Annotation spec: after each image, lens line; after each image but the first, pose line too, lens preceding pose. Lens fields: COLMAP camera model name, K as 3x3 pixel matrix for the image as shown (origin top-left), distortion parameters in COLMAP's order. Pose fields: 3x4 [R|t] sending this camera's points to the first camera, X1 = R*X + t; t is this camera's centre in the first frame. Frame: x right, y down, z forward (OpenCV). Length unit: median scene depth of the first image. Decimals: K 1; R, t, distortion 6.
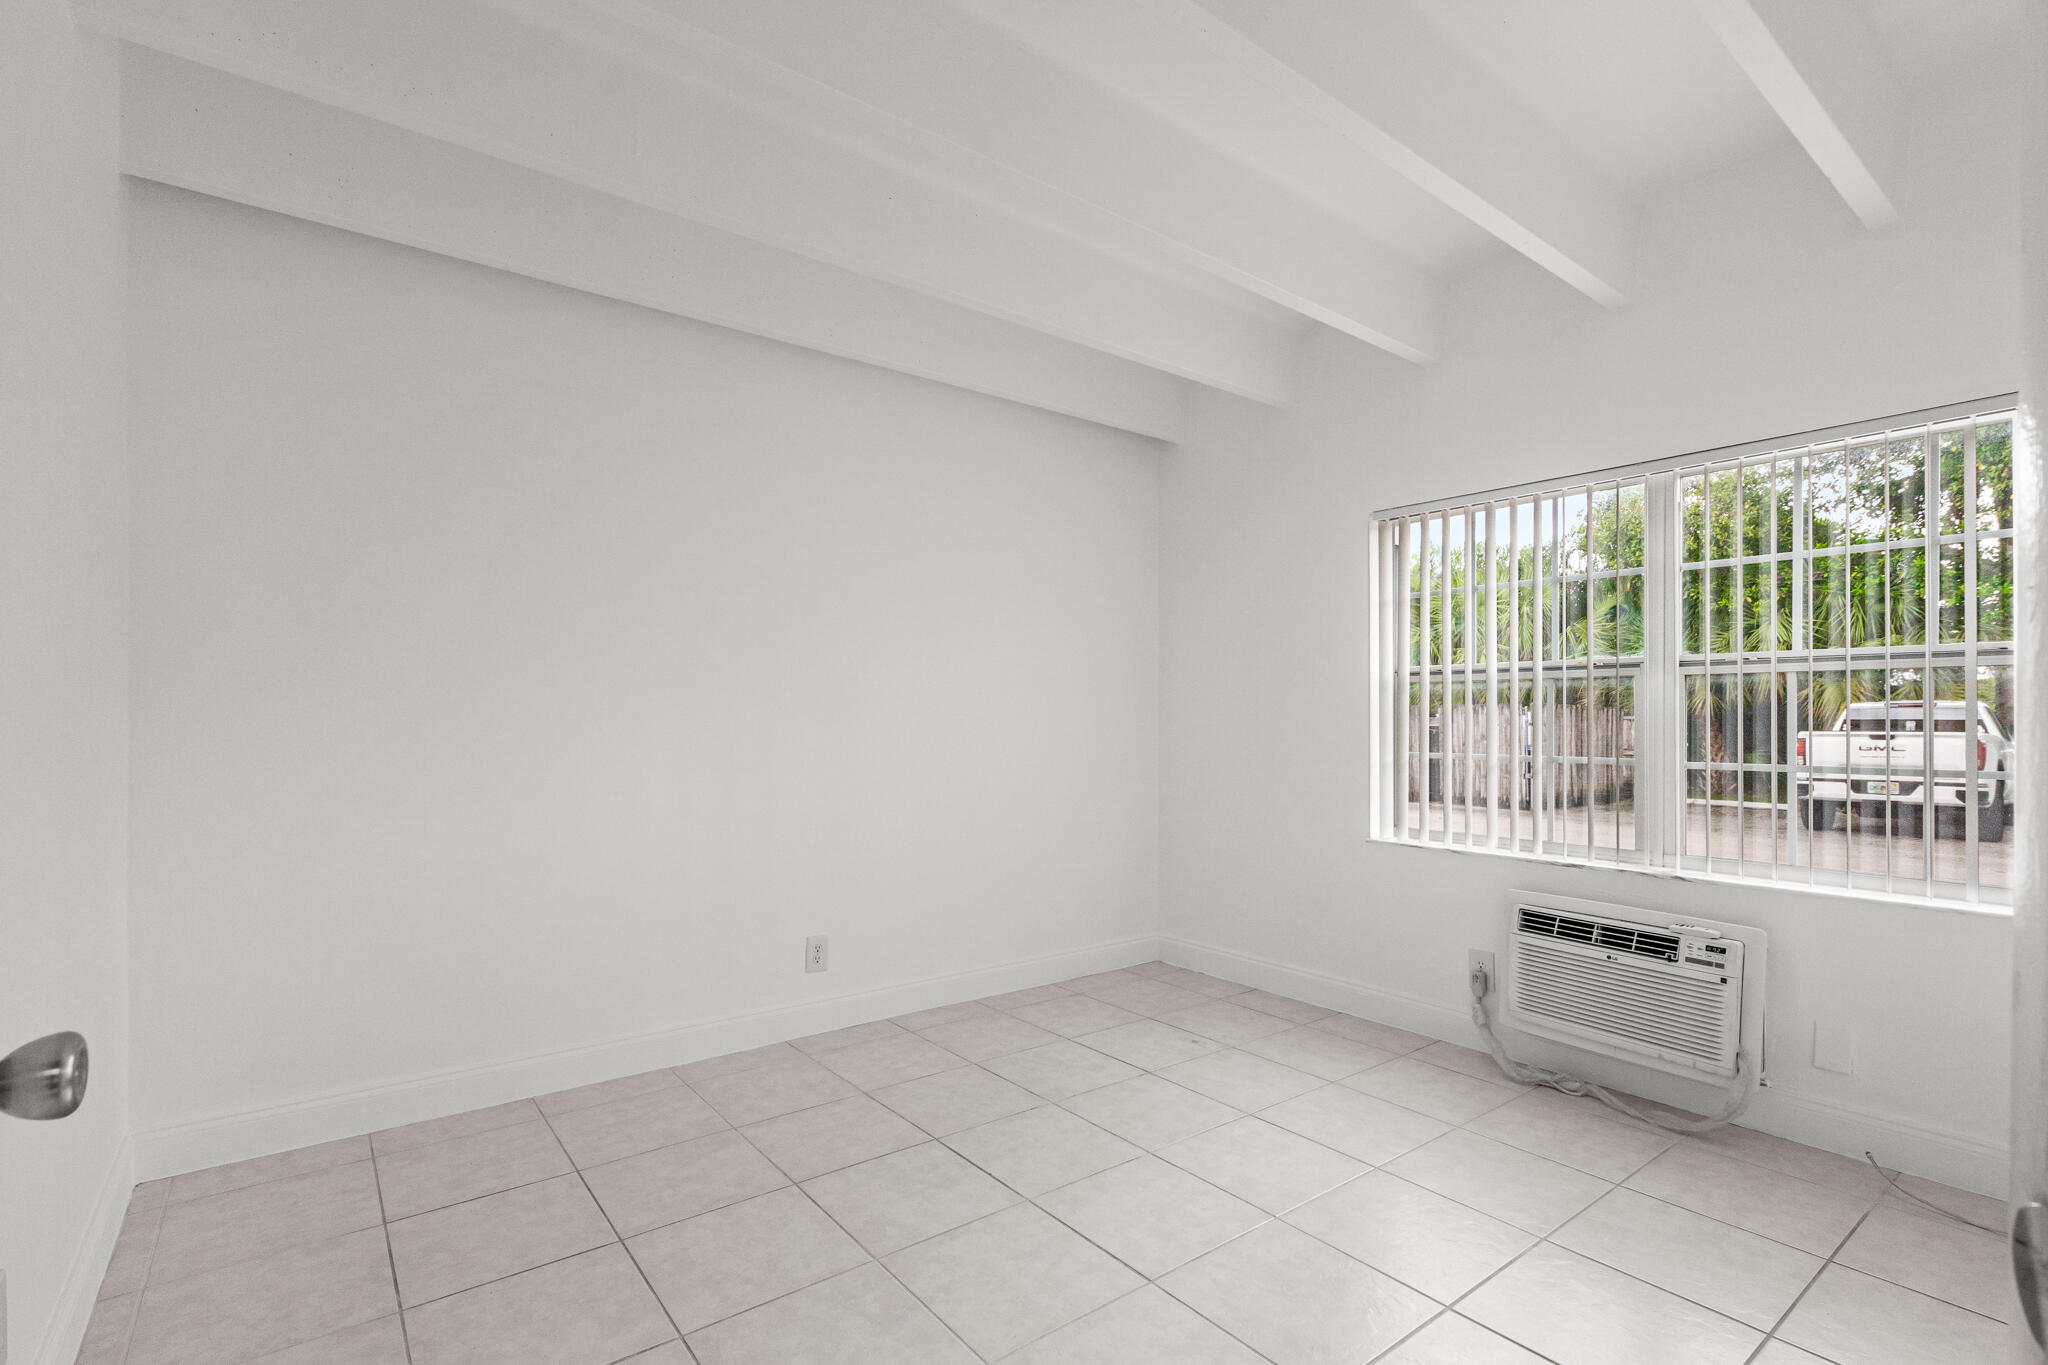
lens RADIAL K [[947.5, 0, 1022.2], [0, 947.5, 709.7], [0, 0, 1]] dist [-0.000418, -0.000120]
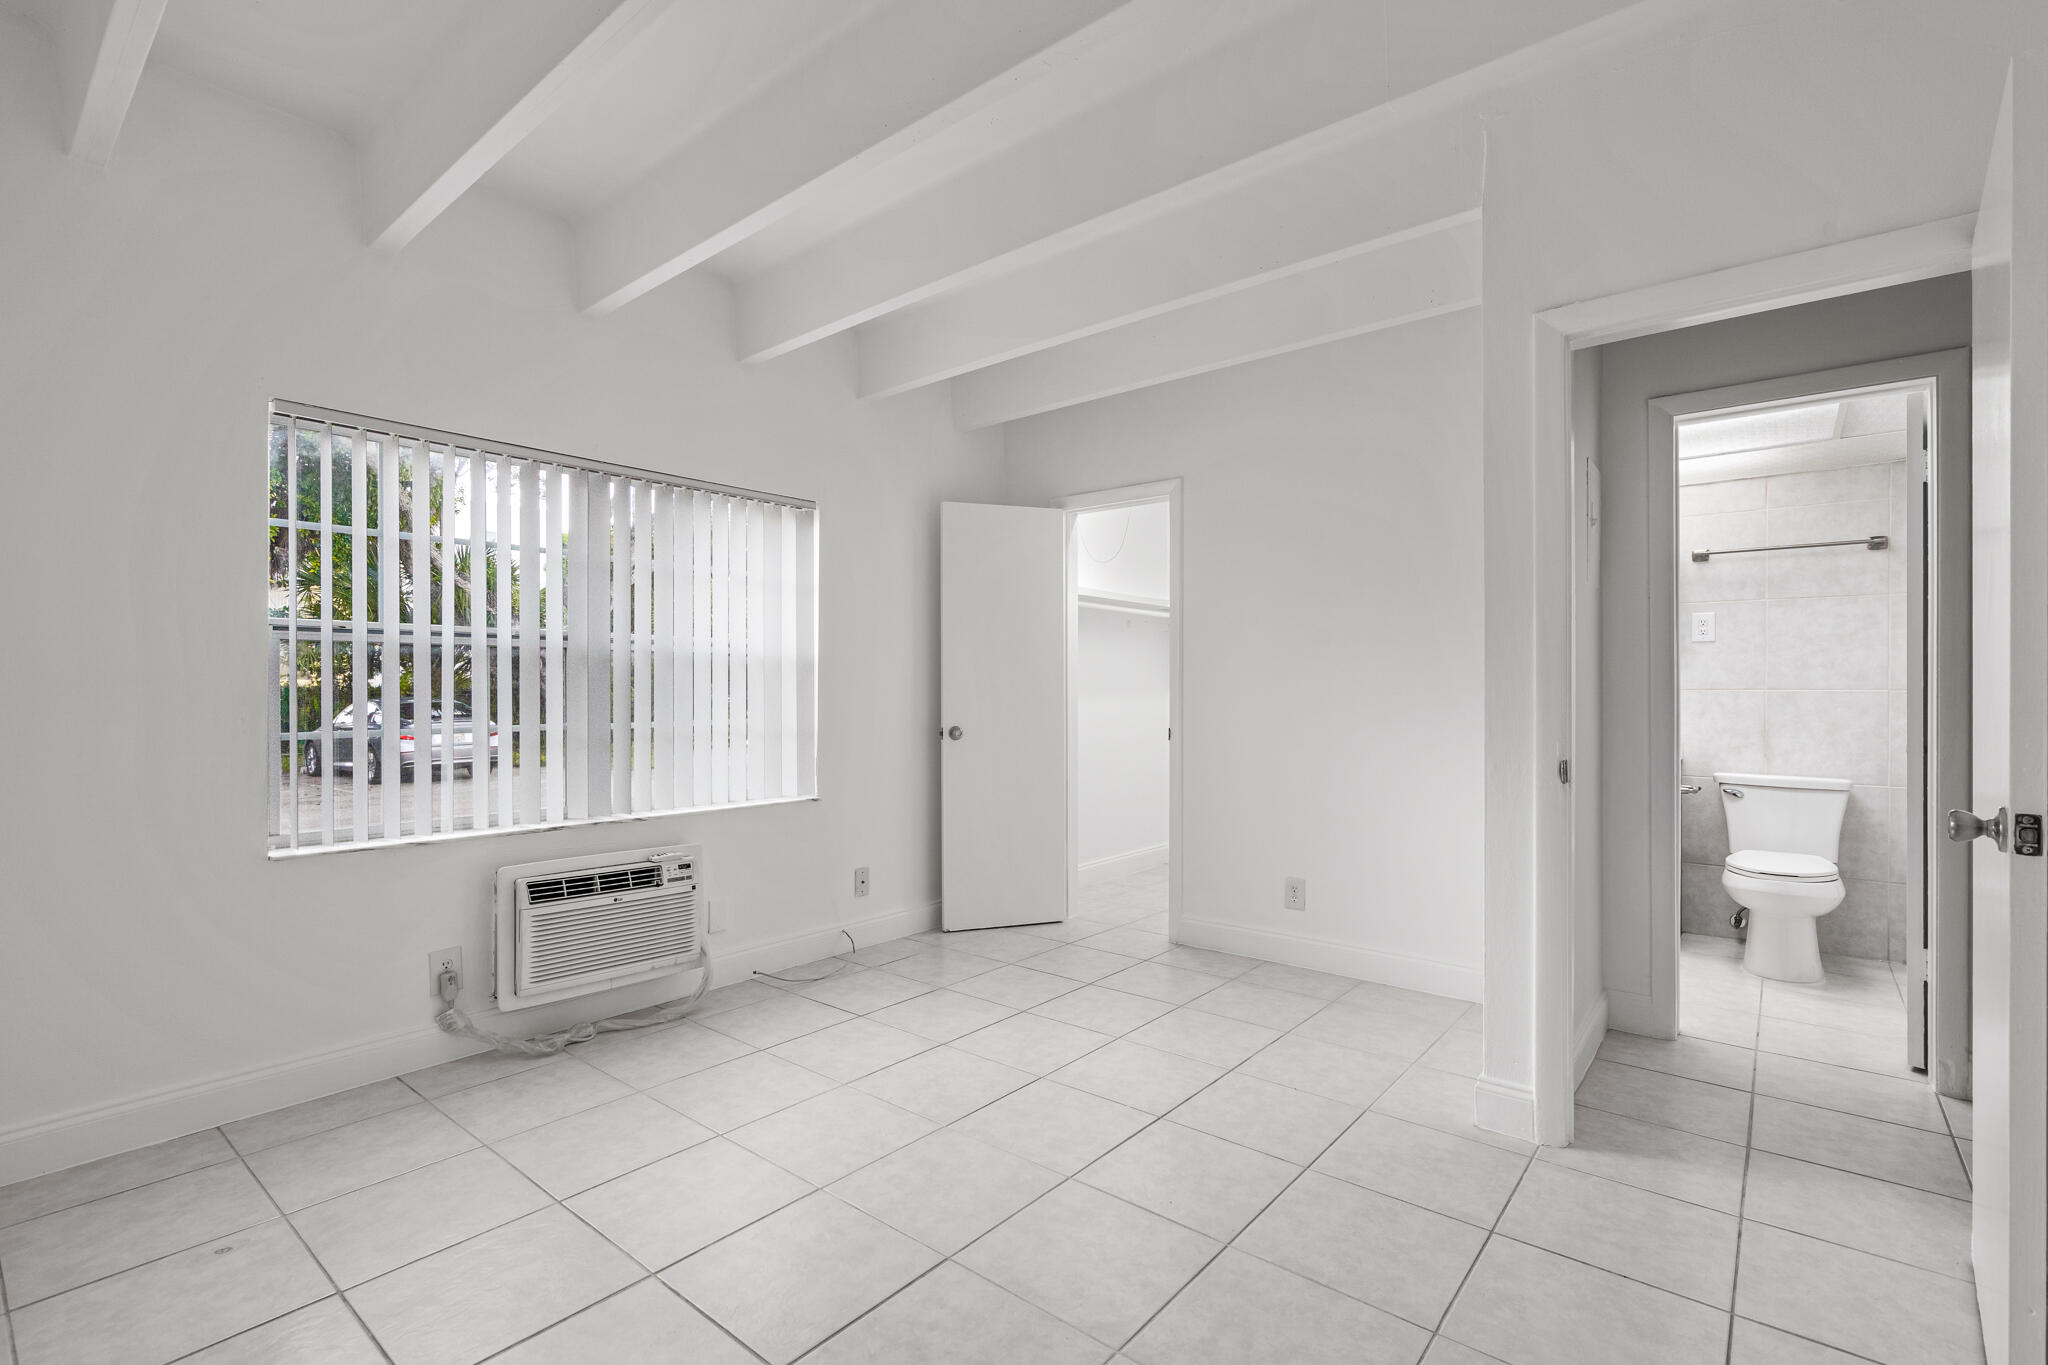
lens RADIAL K [[927.9, 0, 1024.0], [0, 927.9, 682.5], [0, 0, 1]] dist [0.000308, -0.000247]
pose [[-0.223012, 0.001977, 0.974814, -0.519107], [-0.011292, 0.999926, -0.004611, 0.002816], [-0.974750, -0.012036, -0.222973, 0.716241]]
